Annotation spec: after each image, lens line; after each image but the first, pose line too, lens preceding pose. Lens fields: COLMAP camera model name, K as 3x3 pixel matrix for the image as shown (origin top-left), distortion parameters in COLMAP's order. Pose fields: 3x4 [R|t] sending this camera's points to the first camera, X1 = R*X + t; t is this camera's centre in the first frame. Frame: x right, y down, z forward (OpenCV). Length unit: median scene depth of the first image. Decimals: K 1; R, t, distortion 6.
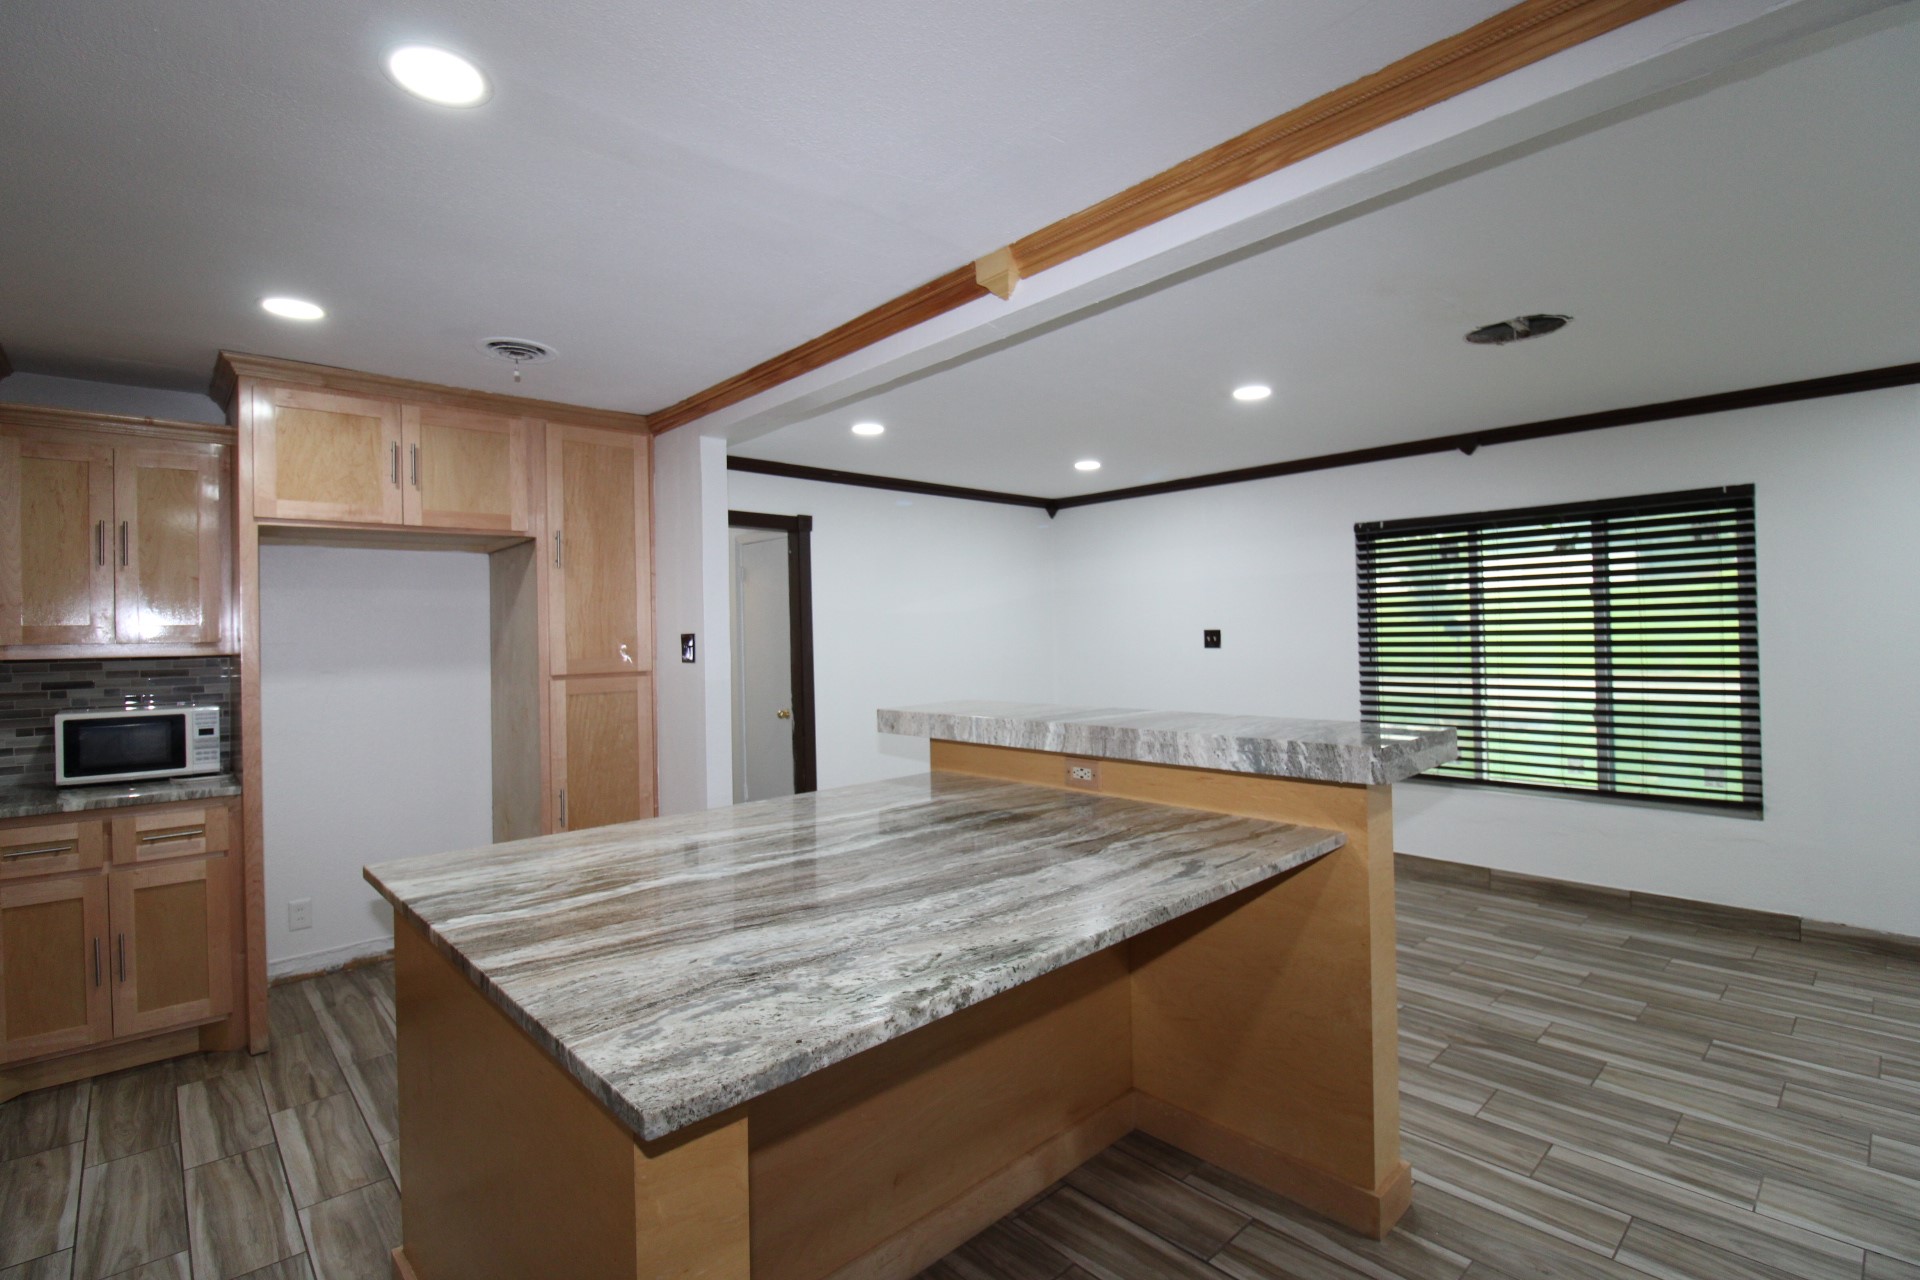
lens RADIAL K [[886.6, 0, 958.3], [0, 886.6, 629.4], [0, 0, 1]] dist [0.000436, -0.012225]
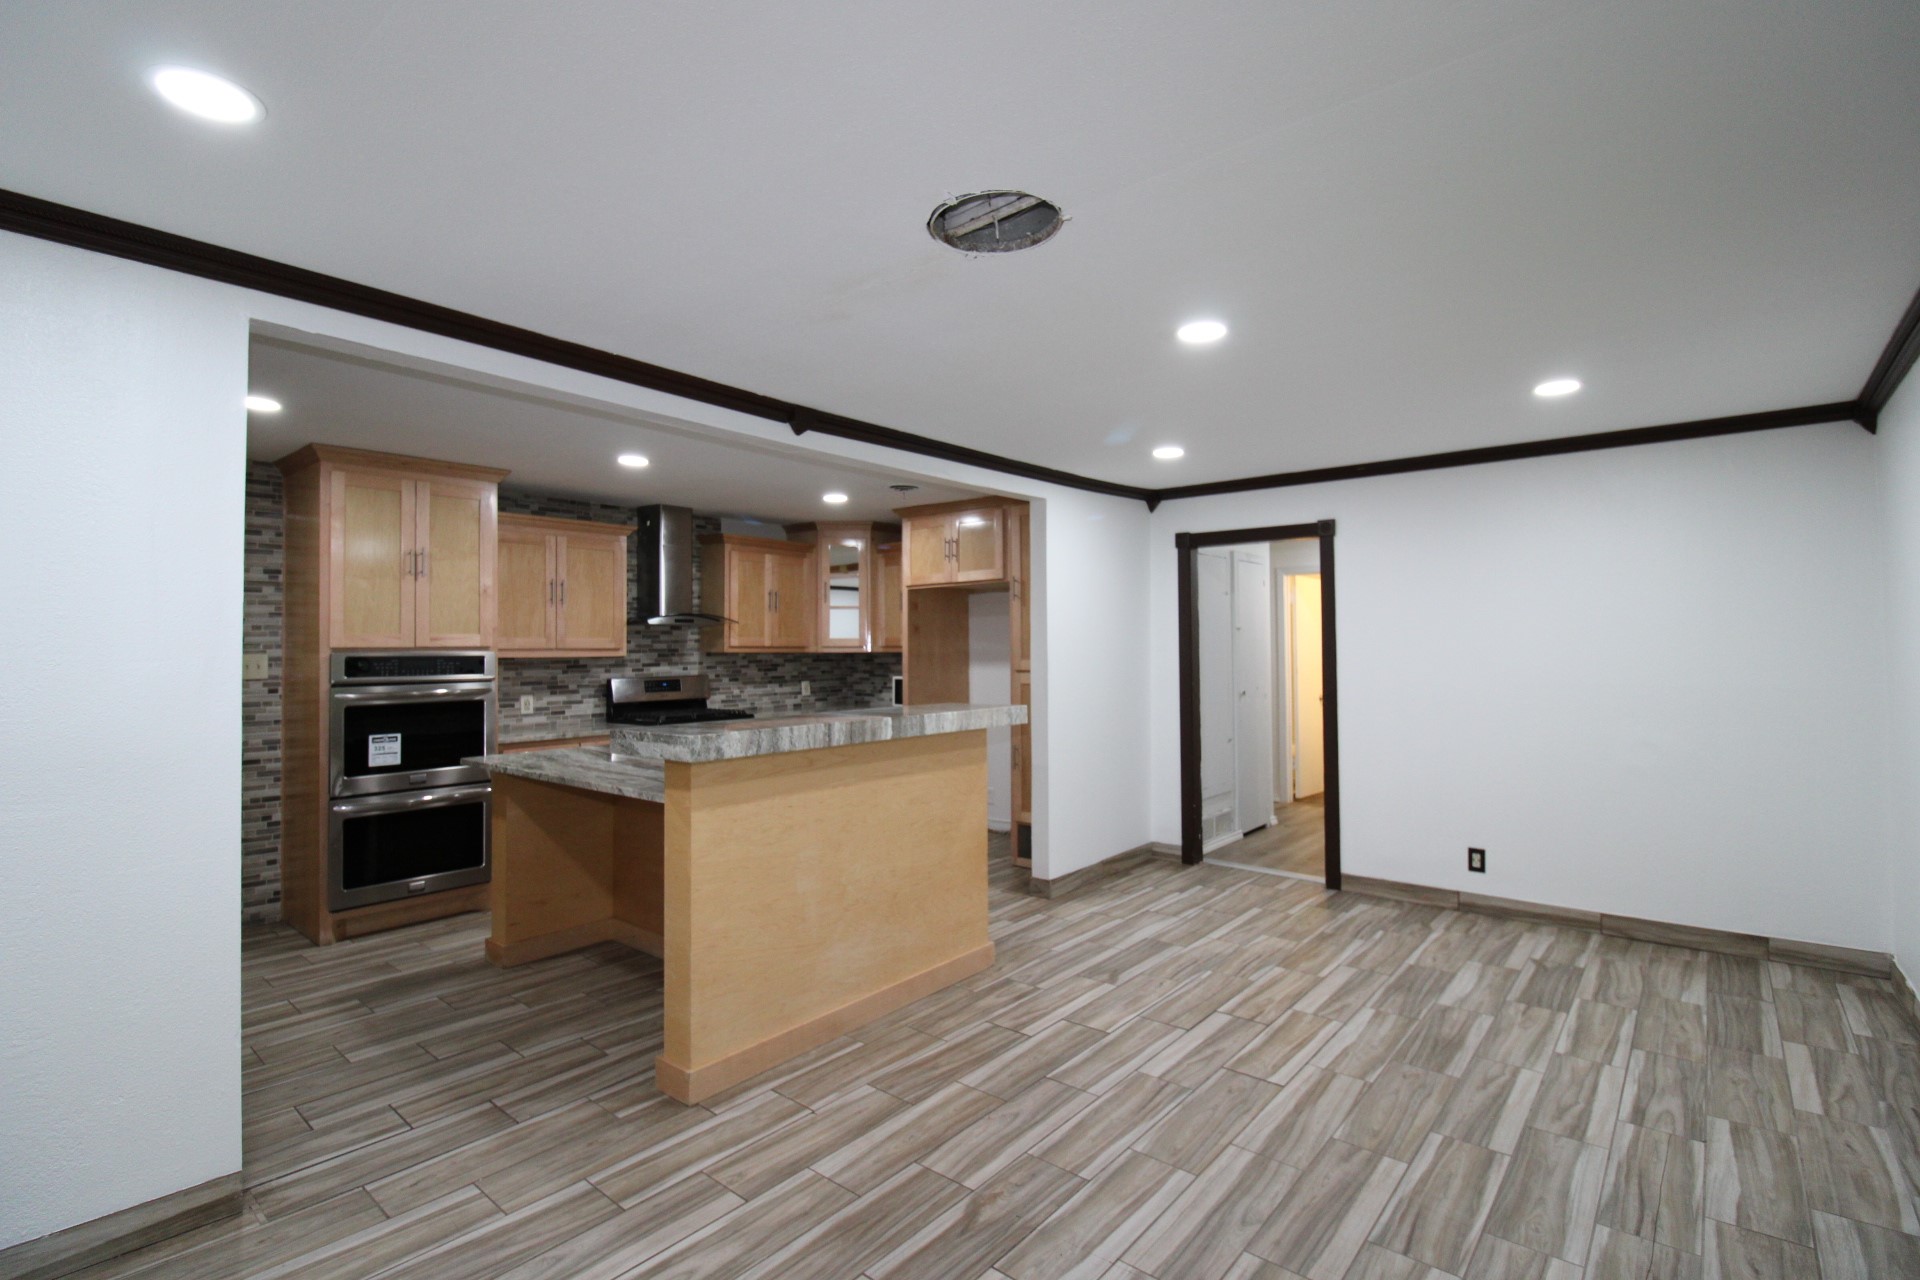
lens RADIAL K [[886.6, 0, 958.3], [0, 886.6, 629.4], [0, 0, 1]] dist [0.000436, -0.012225]
pose [[0.124594, -0.003036, -0.992203, 1.559355], [0.006101, 0.999979, -0.002294, -0.023639], [0.992189, -0.005768, 0.124610, 1.051428]]
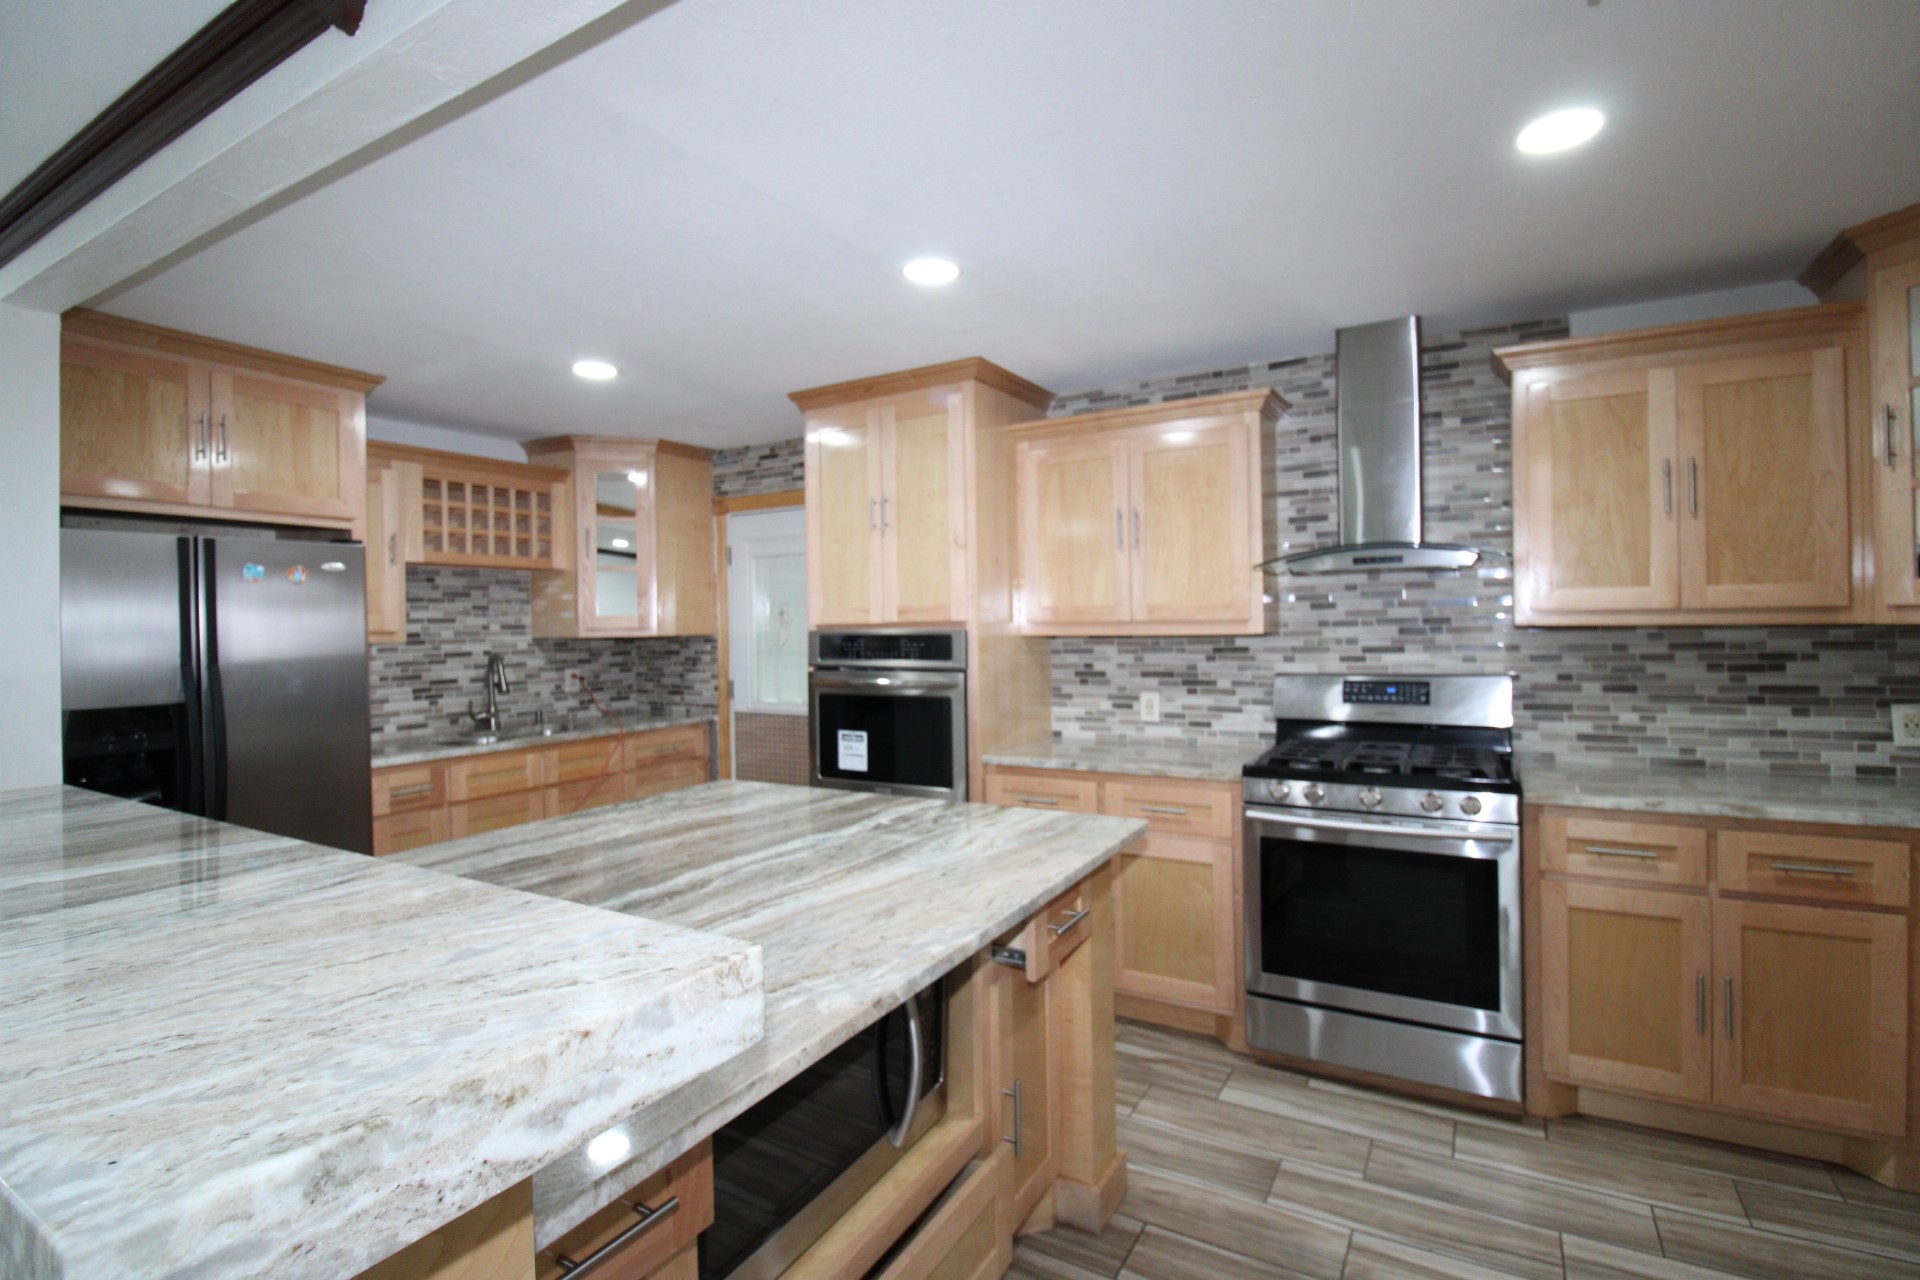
lens RADIAL K [[886.6, 0, 958.3], [0, 886.6, 629.4], [0, 0, 1]] dist [0.000436, -0.012225]
pose [[-0.956020, 0.035479, -0.291147, -0.094655], [0.034845, 0.999366, 0.007365, 0.006084], [0.291223, -0.003104, -0.956650, 1.553708]]
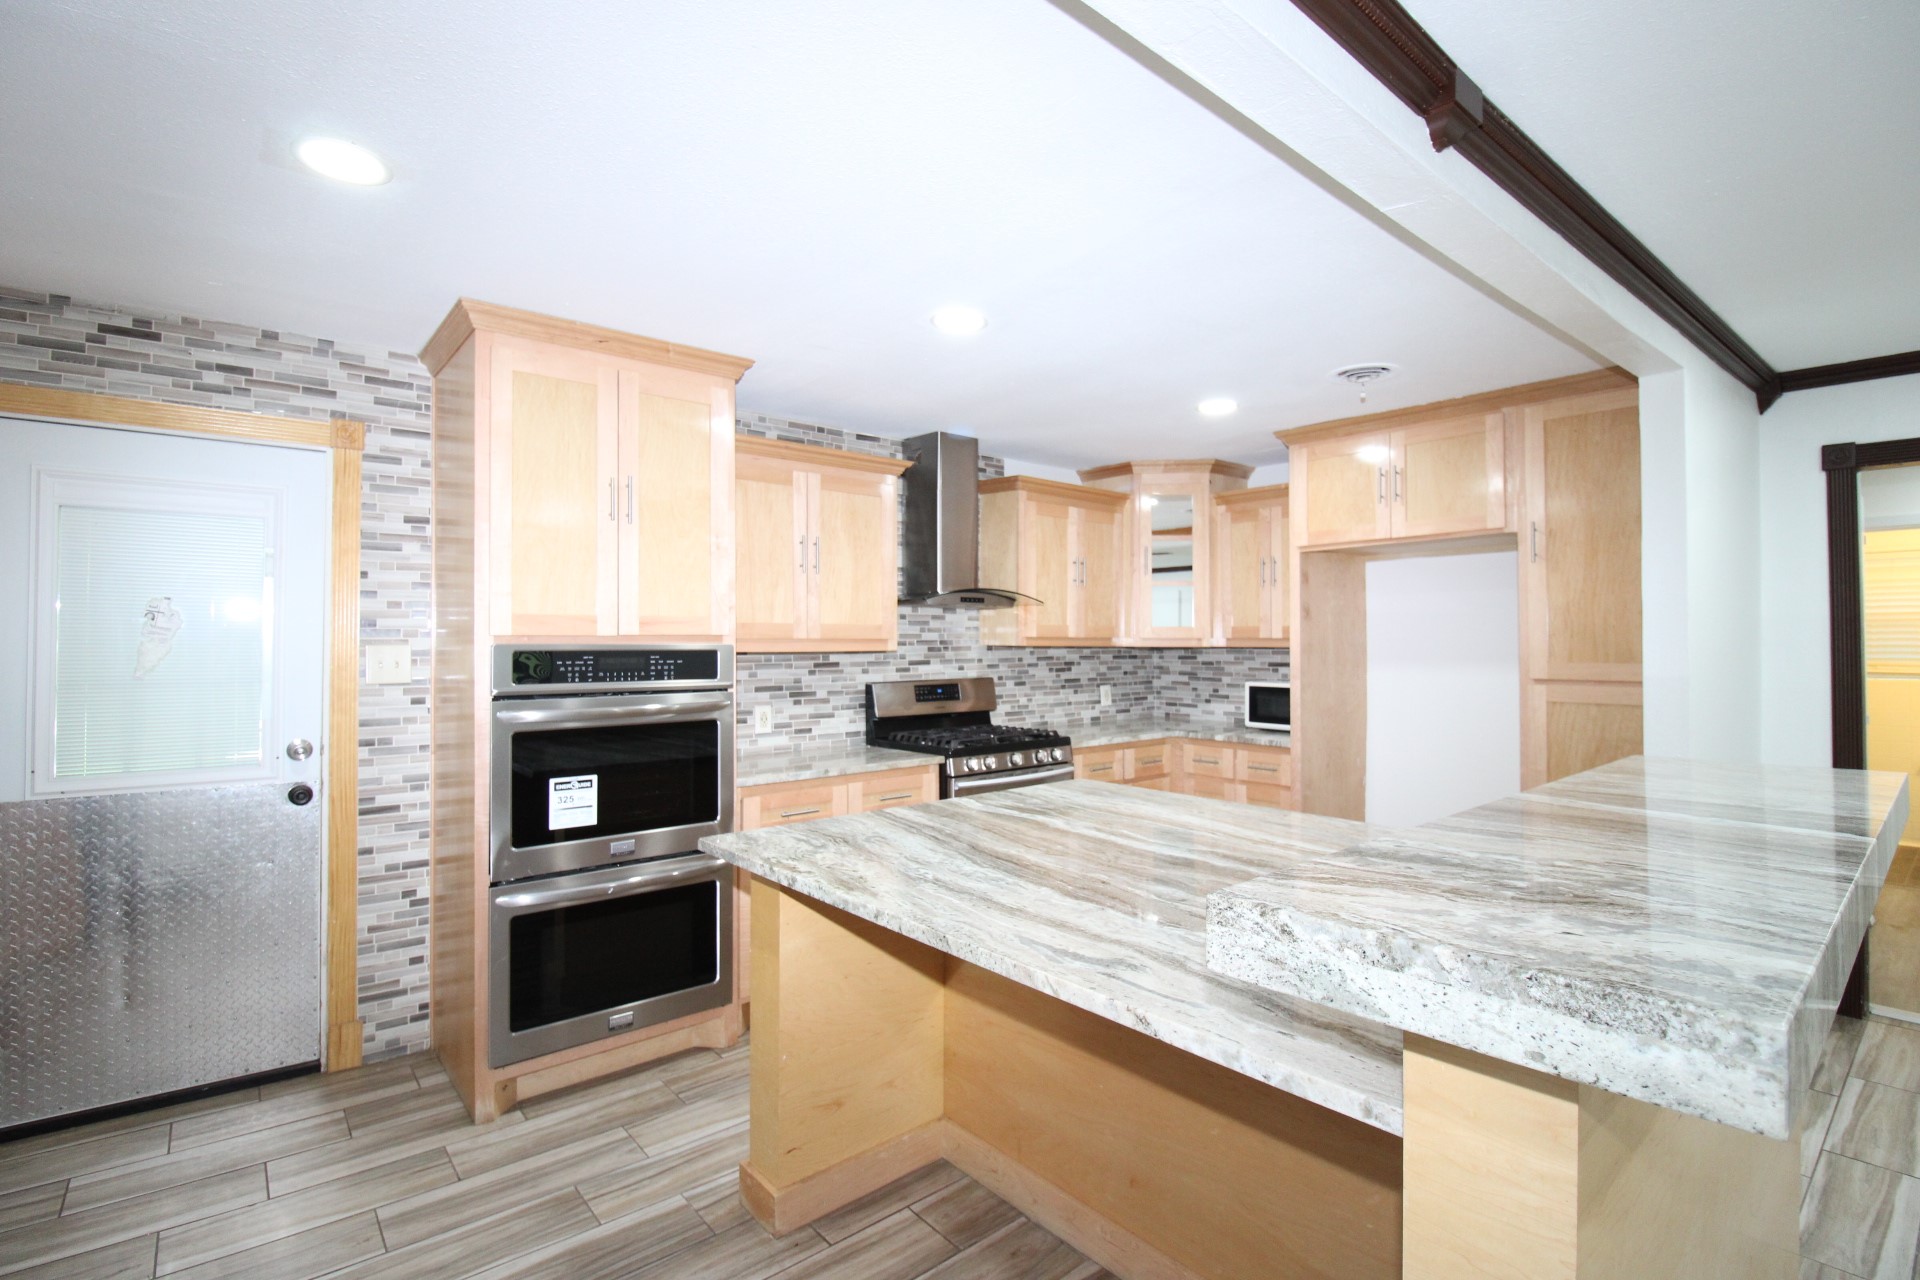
lens RADIAL K [[886.6, 0, 958.3], [0, 886.6, 629.4], [0, 0, 1]] dist [0.000436, -0.012225]
pose [[-0.045630, 0.006045, -0.998940, 0.727411], [0.003644, 0.999976, 0.005885, -0.011207], [0.998952, -0.003372, -0.045651, 0.656519]]
